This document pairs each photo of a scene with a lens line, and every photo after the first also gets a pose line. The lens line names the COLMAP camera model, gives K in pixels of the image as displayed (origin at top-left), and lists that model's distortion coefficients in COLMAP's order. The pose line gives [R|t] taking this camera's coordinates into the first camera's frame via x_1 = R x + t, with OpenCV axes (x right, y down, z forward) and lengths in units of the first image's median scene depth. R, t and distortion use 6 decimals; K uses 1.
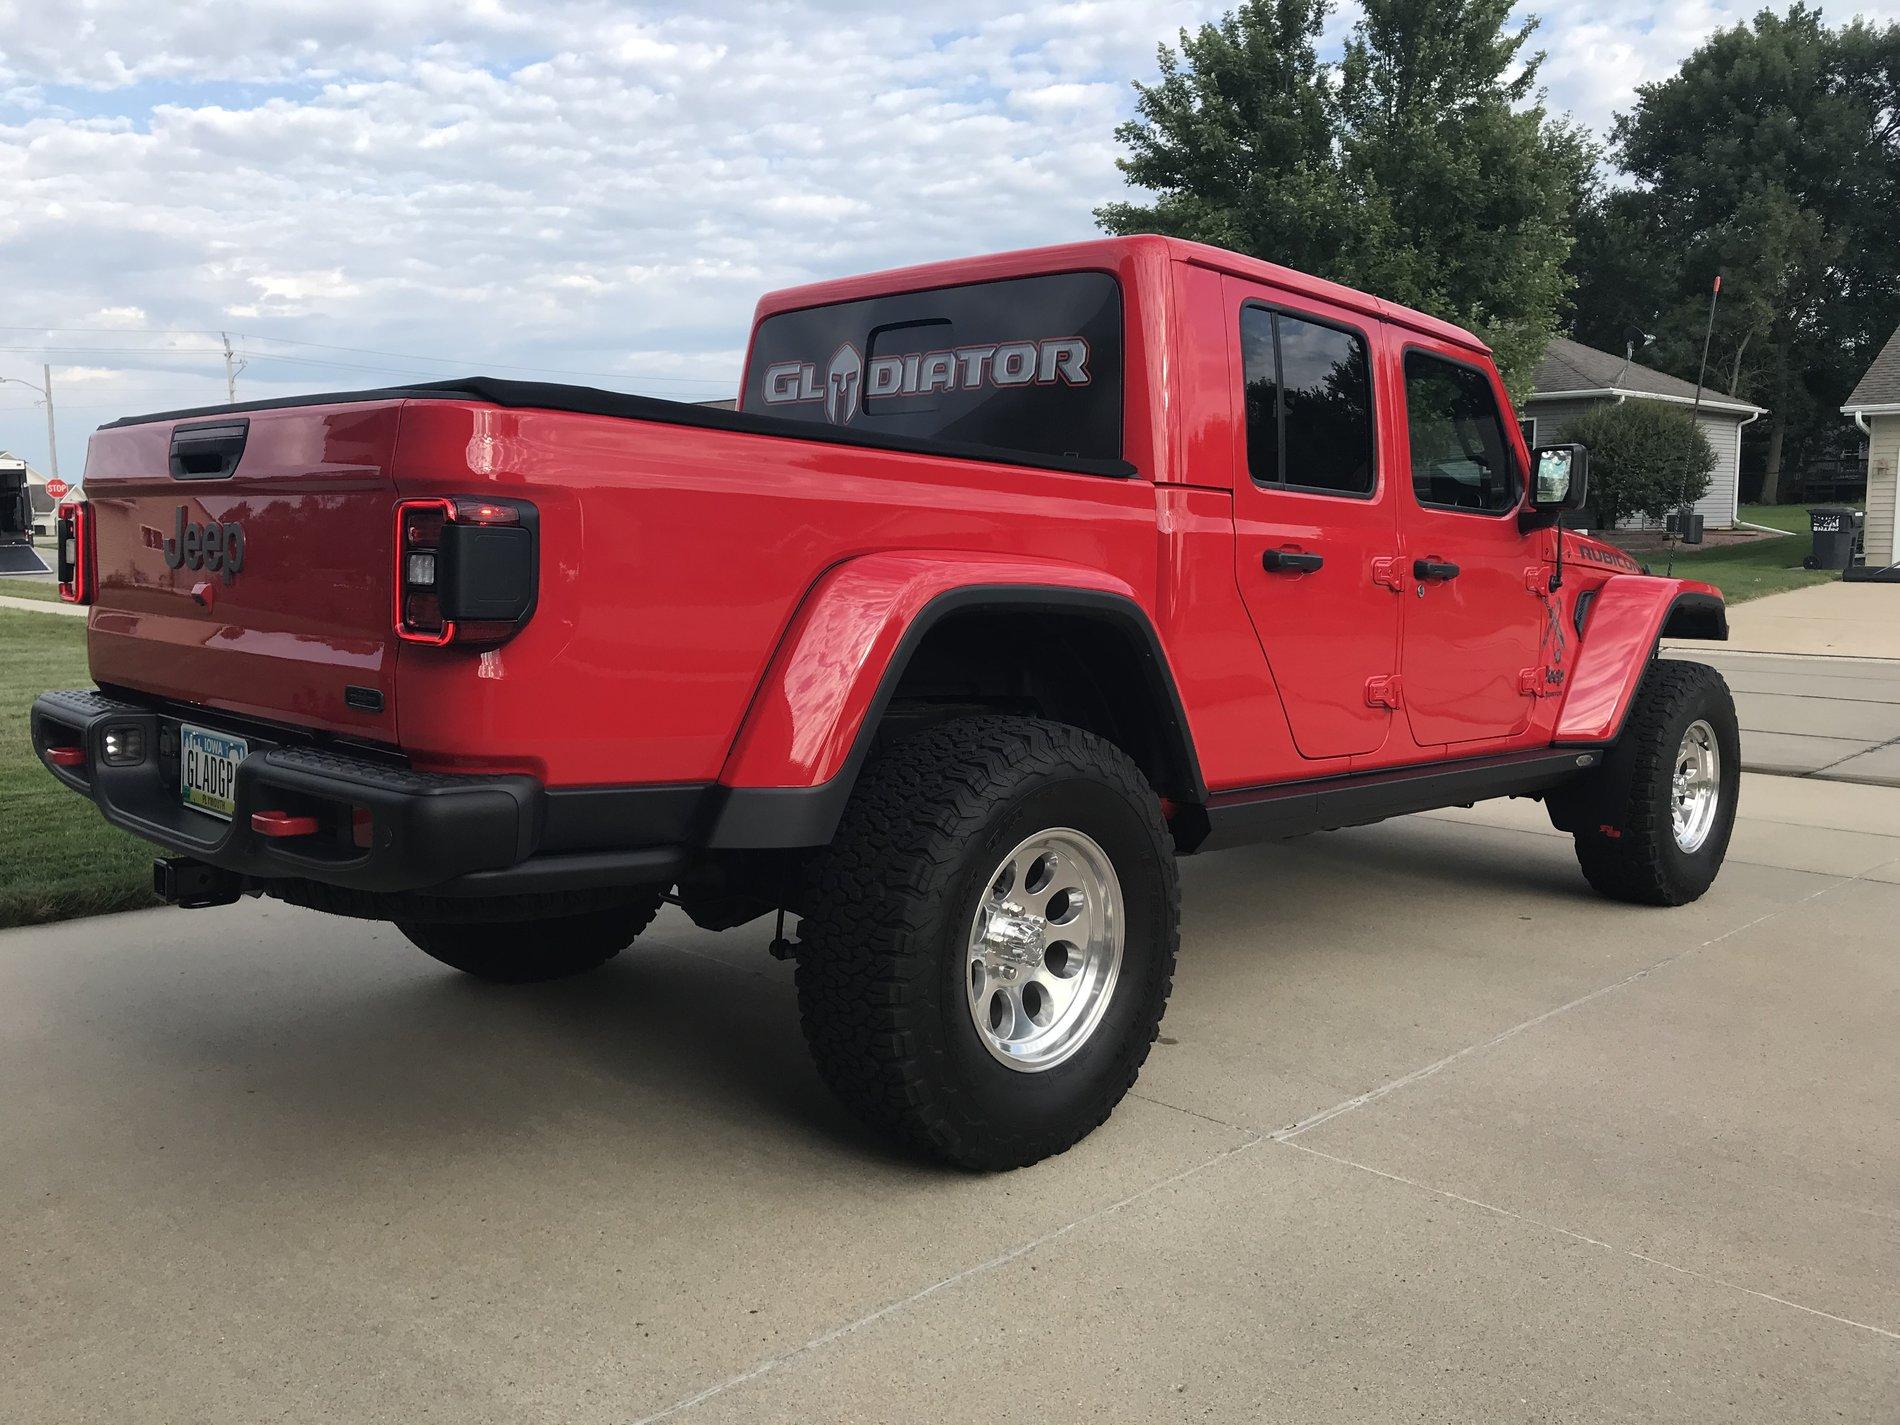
lens RADIAL K [[1554.7, 0, 938.9], [0, 1554.7, 720.7], [0, 0, 1]] dist [0.047663, -0.007493]
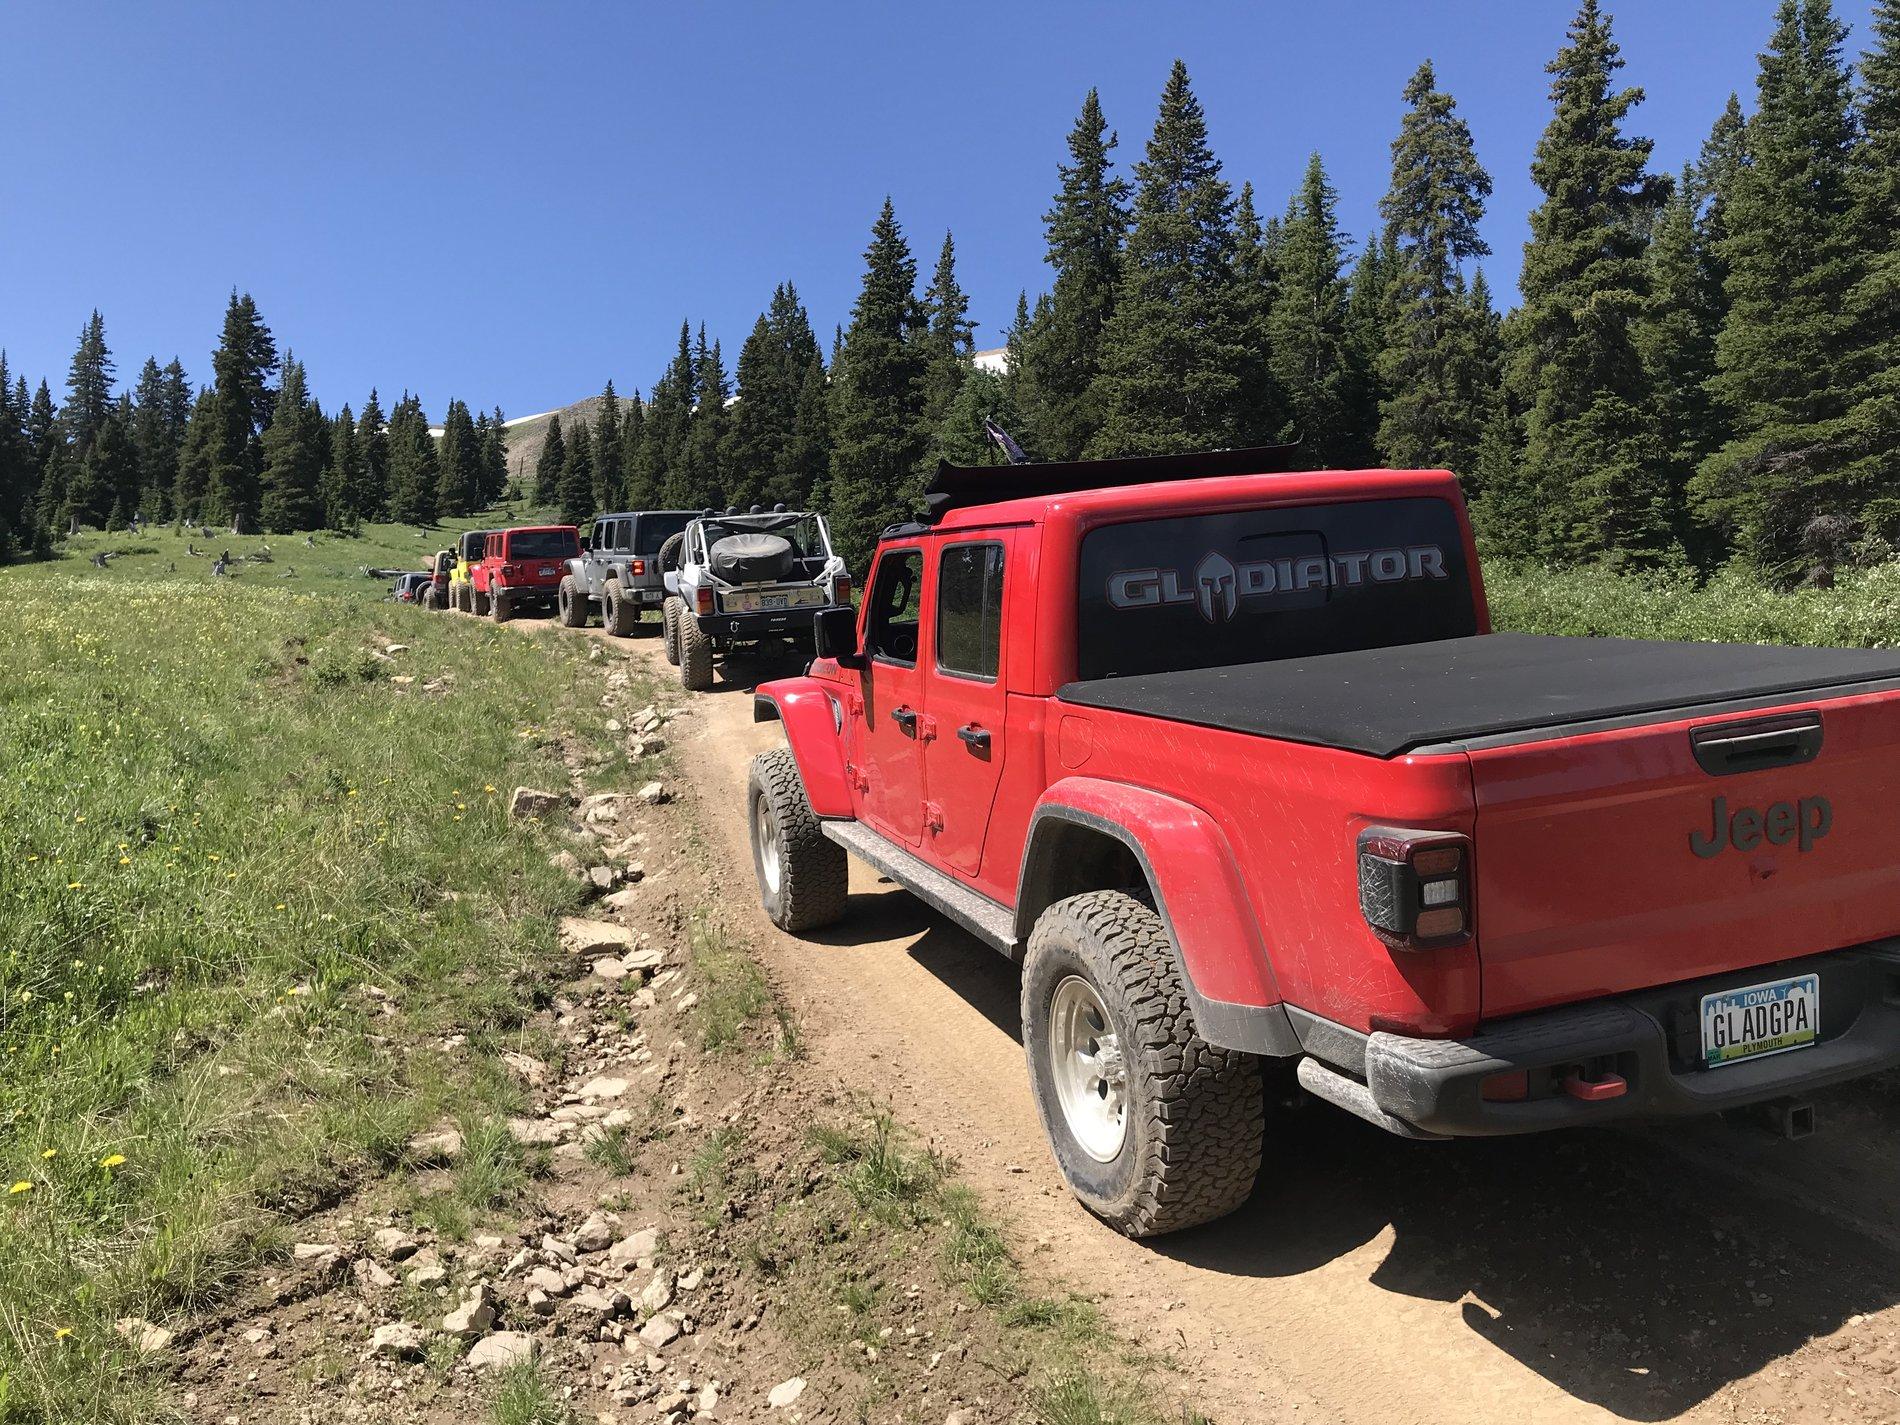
lens RADIAL K [[1554.7, 0, 952.1], [0, 1554.7, 706.5], [0, 0, 1]] dist [0.047663, -0.007493]
pose [[0.441342, -0.183544, 0.878367, -1.203233], [0.176437, 0.977499, 0.115606, -0.306342], [-0.879822, 0.103955, 0.463795, 0.673437]]
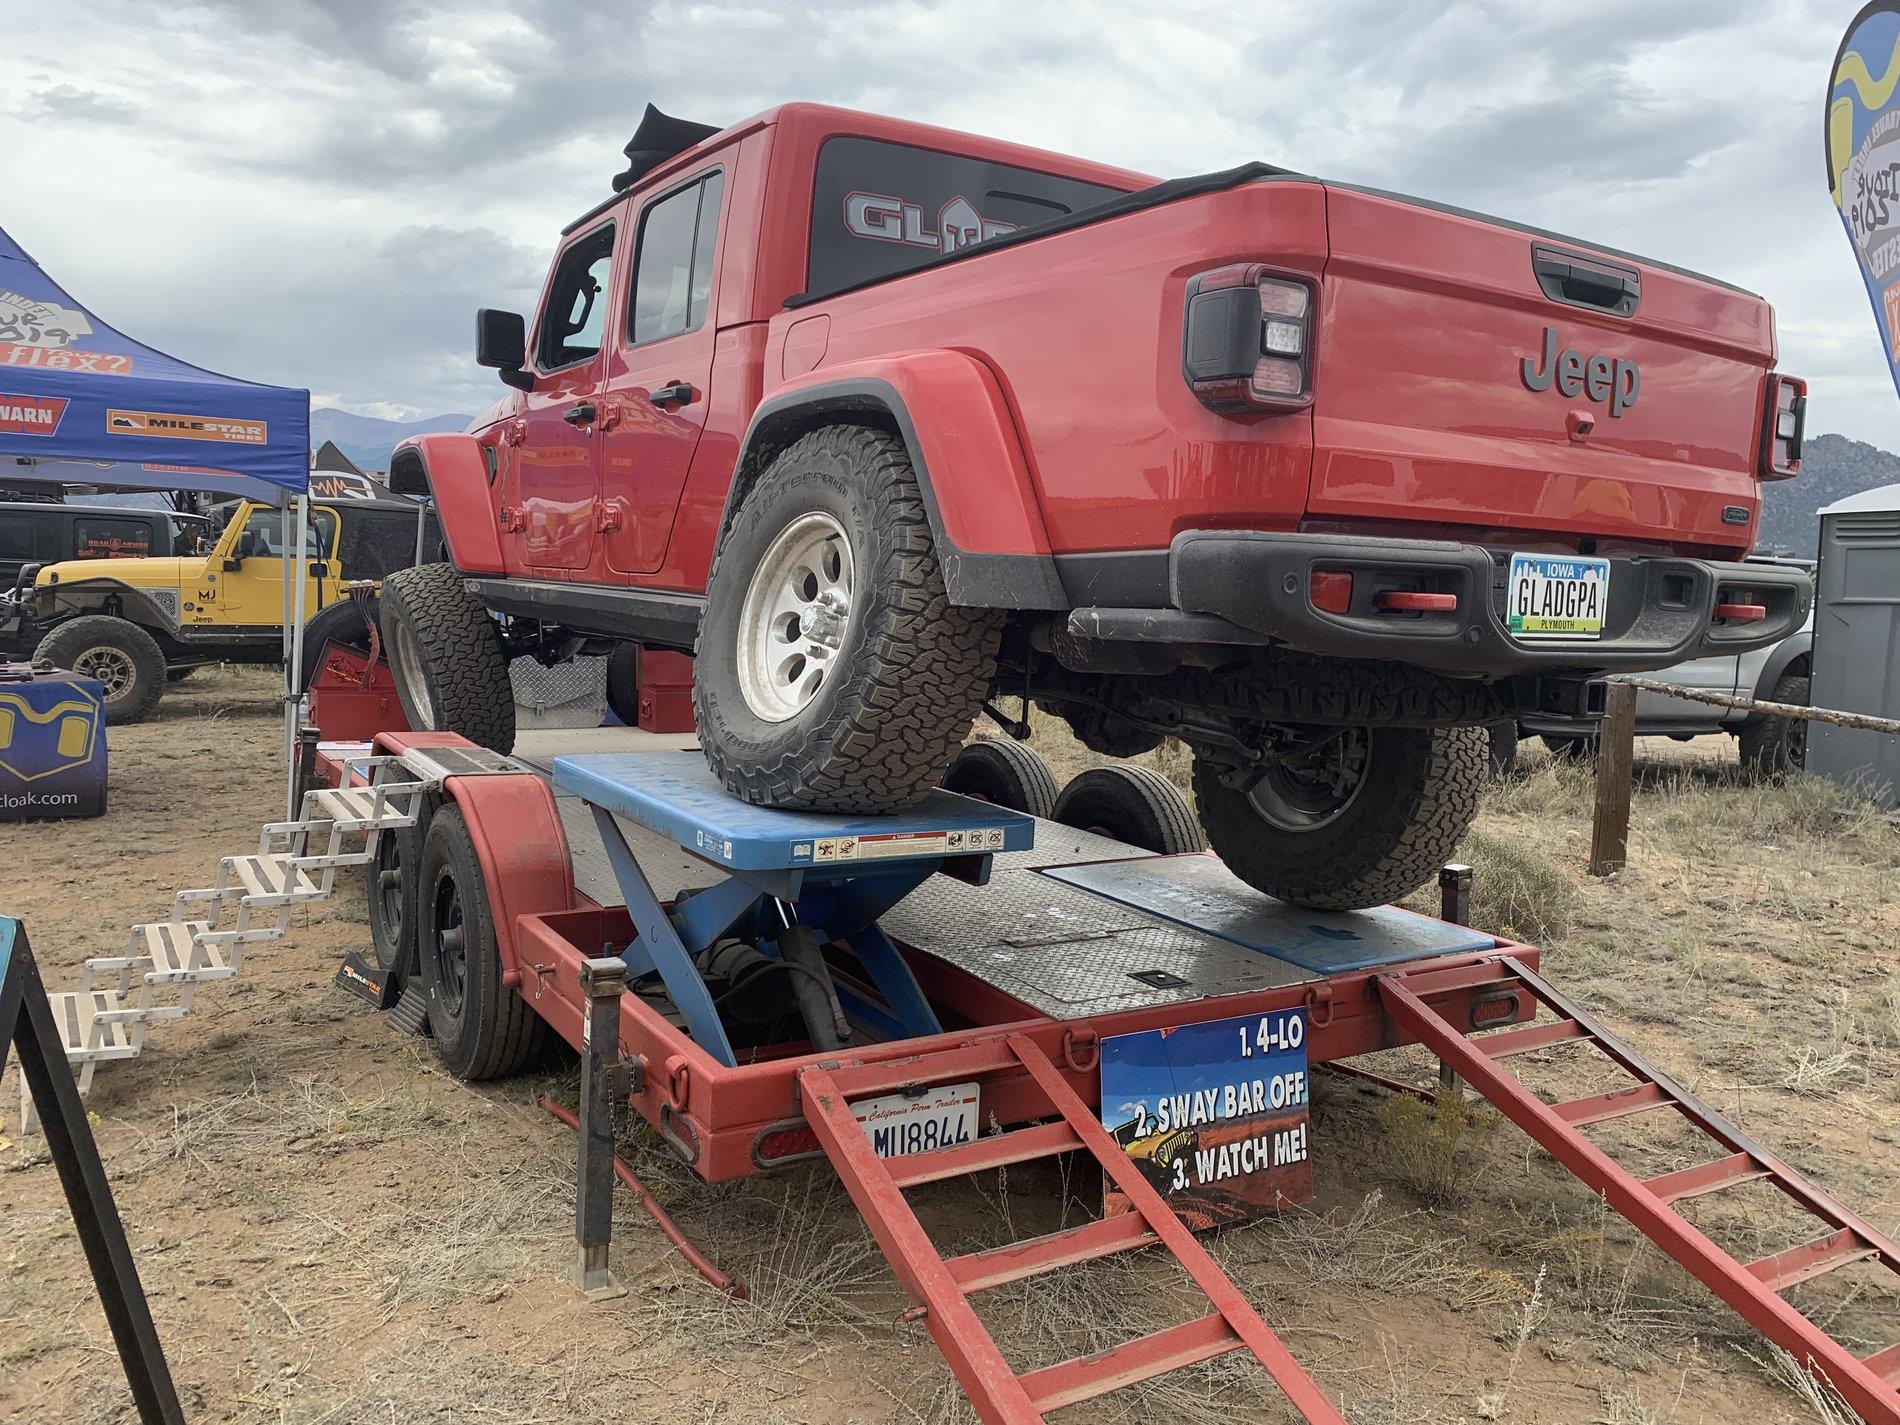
lens RADIAL K [[1470.1, 0, 940.4], [0, 1470.1, 721.6], [0, 0, 1]] dist [-0.005063, -0.001238]
pose [[0.227145, -0.131366, 0.964960, -1.072776], [0.059737, 0.990874, 0.120832, -0.019483], [-0.972027, 0.030198, 0.232919, 0.825798]]
